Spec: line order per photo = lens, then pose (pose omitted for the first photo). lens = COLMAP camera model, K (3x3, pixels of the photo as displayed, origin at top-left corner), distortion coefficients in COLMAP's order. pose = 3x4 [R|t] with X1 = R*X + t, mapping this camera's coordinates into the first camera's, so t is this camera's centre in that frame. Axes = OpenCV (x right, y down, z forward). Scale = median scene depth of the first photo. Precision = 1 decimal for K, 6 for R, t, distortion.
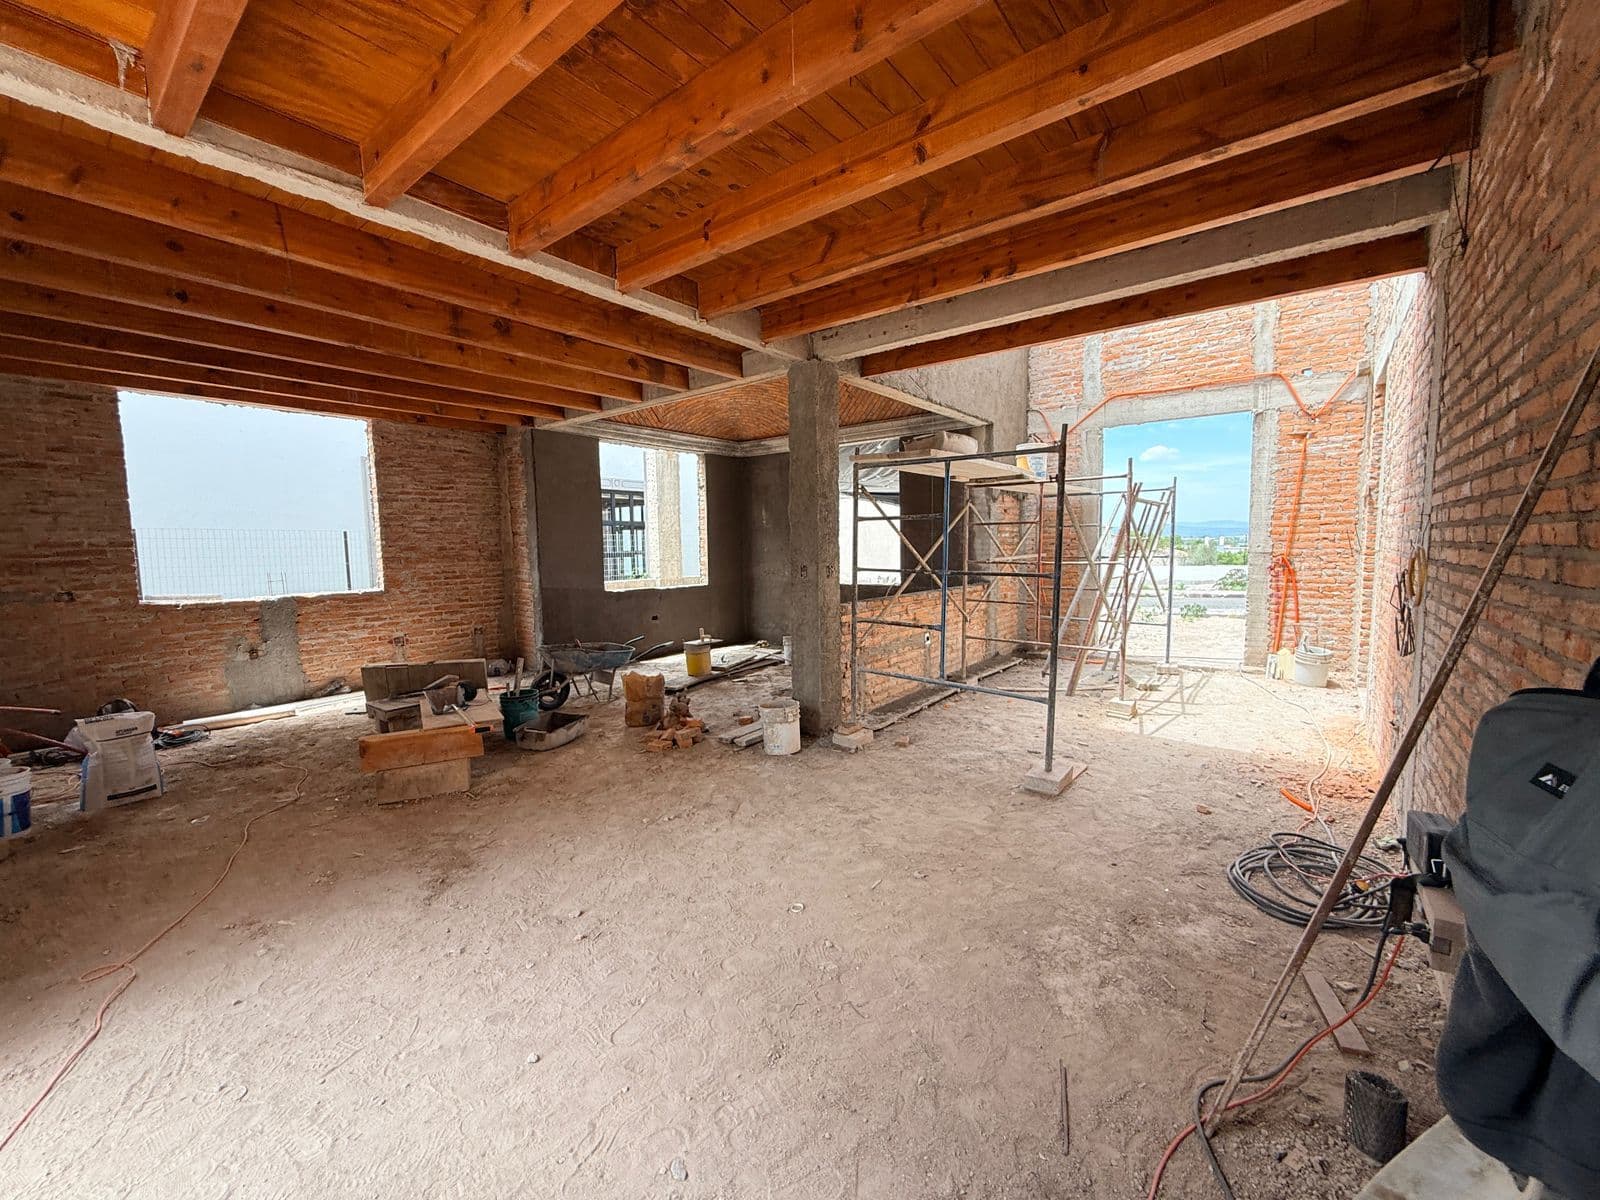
lens RADIAL K [[644.1, 0, 792.9], [0, 644.1, 600.6], [0, 0, 1]] dist [0.003696, -0.000090]
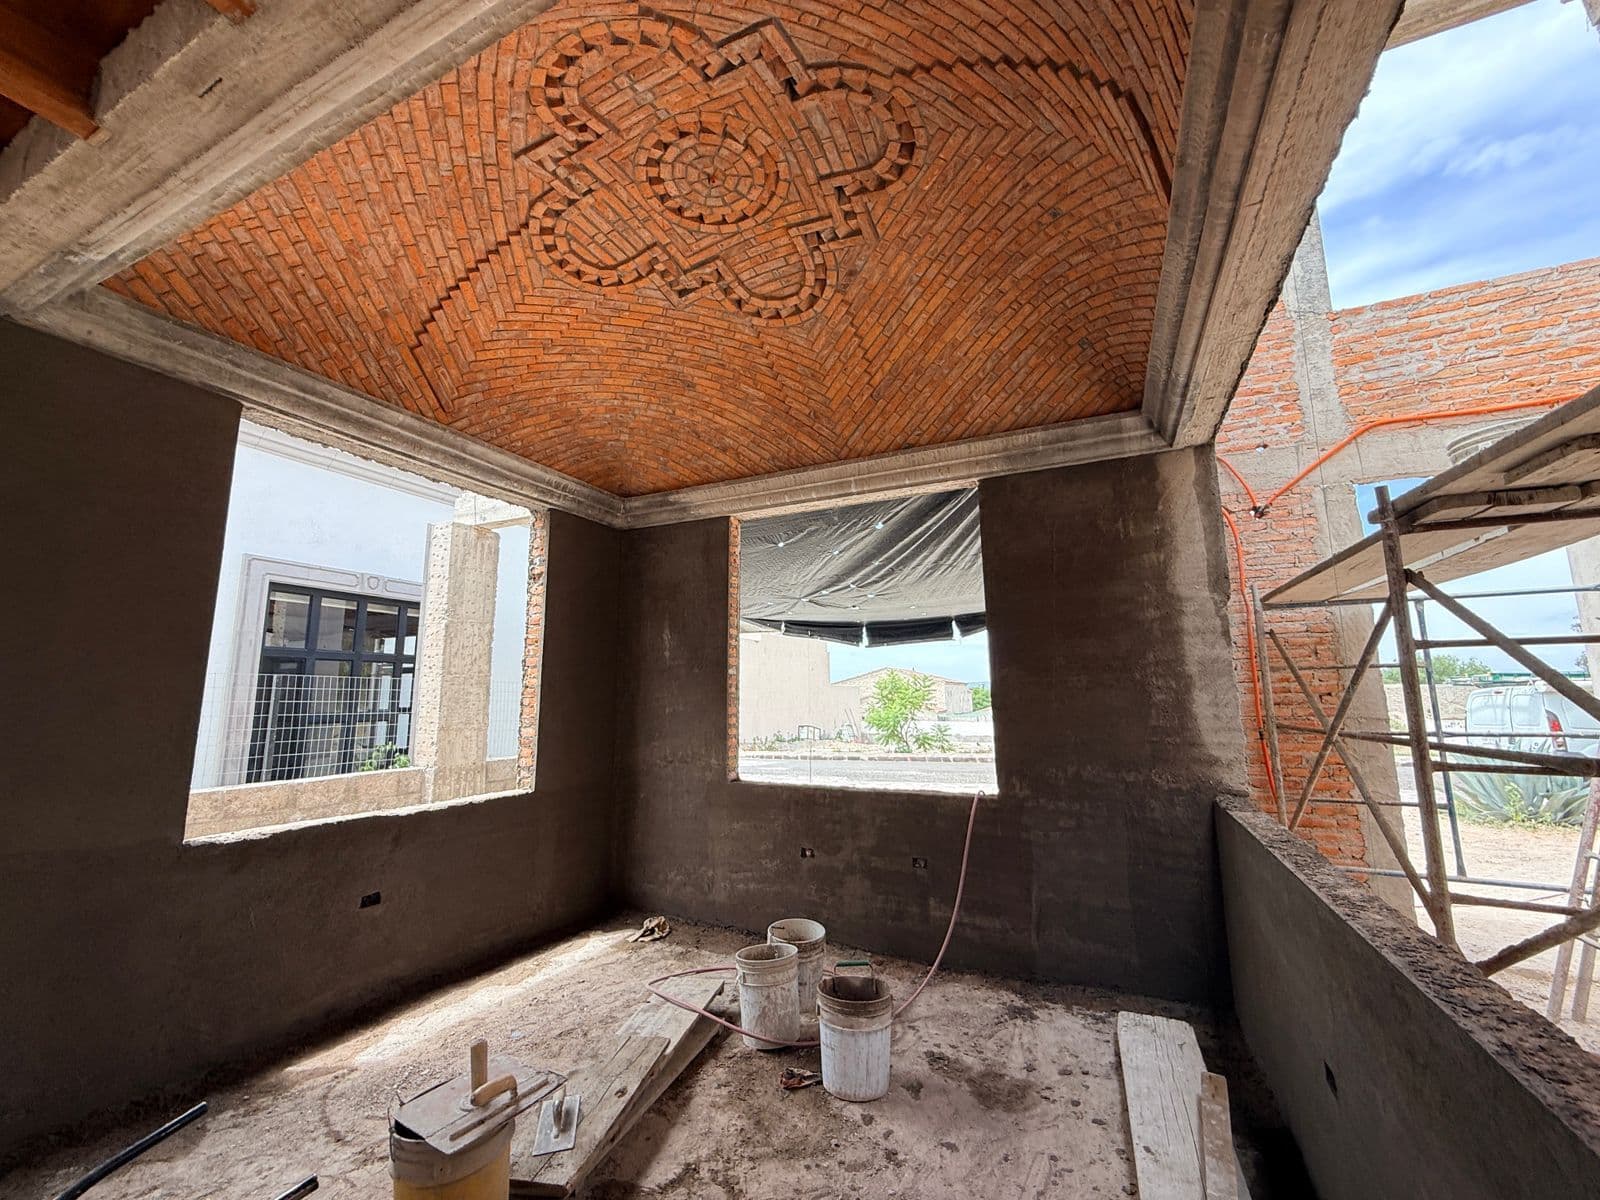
lens RADIAL K [[644.1, 0, 792.9], [0, 644.1, 600.6], [0, 0, 1]] dist [0.003696, -0.000090]
pose [[0.973321, 0.042418, 0.225494, -0.065123], [0.011825, 0.972184, -0.233921, -0.046896], [-0.229144, 0.230346, 0.945745, 0.517655]]
